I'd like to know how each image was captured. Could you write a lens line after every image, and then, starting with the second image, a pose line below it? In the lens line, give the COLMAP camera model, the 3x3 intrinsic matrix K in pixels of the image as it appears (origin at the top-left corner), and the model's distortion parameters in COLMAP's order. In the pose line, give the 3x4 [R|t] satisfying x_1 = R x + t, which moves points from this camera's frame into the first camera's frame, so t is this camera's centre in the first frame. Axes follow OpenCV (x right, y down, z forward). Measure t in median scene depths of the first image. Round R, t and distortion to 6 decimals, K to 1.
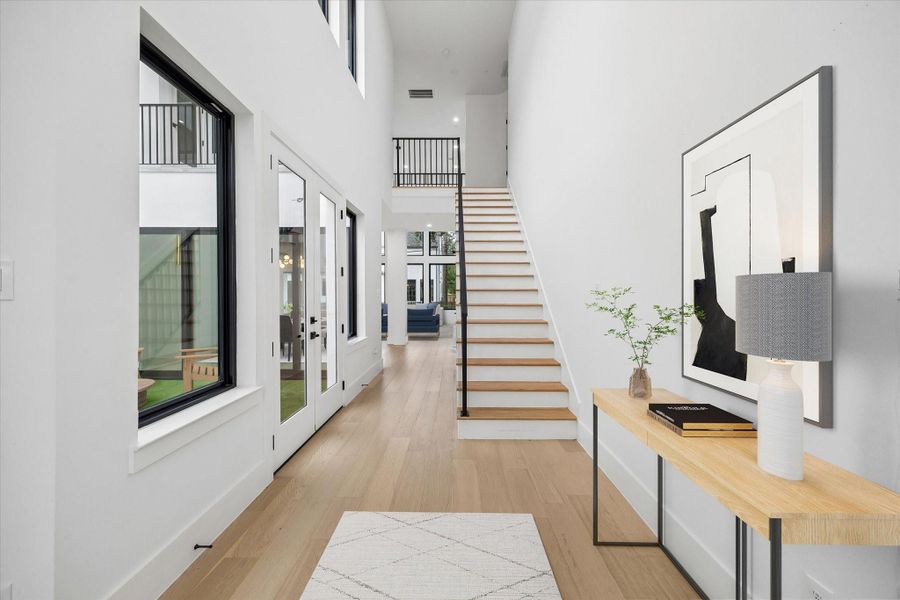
lens RADIAL K [[372.0, 0, 450.0], [0, 372.0, 300.0], [0, 0, 1]] dist [-0.001044, -0.000107]
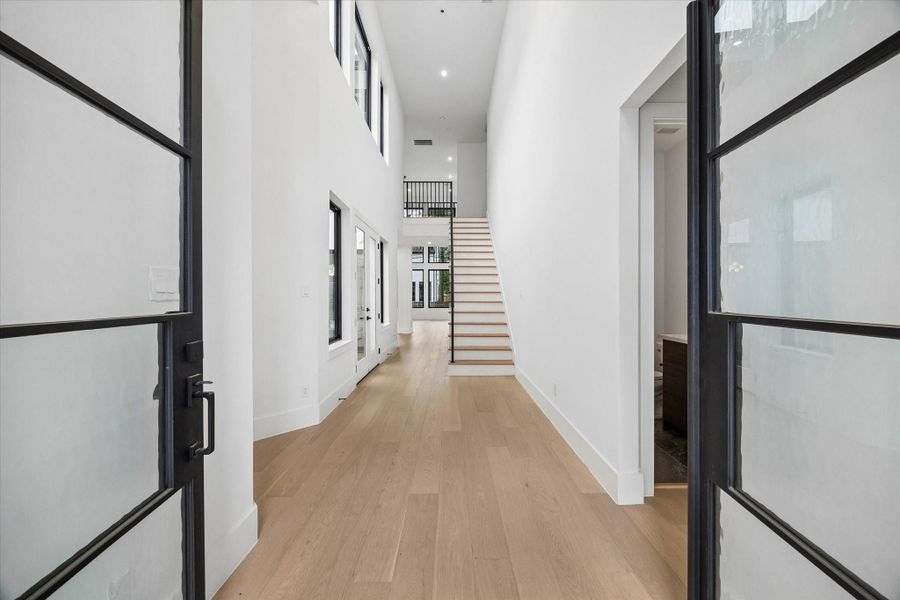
lens RADIAL K [[372.0, 0, 450.0], [0, 372.0, 300.0], [0, 0, 1]] dist [-0.001044, -0.000107]
pose [[0.999949, -0.000364, 0.010058, 0.004818], [0.000372, 1.000000, -0.000842, 0.004851], [-0.010057, 0.000846, 0.999949, -0.405056]]
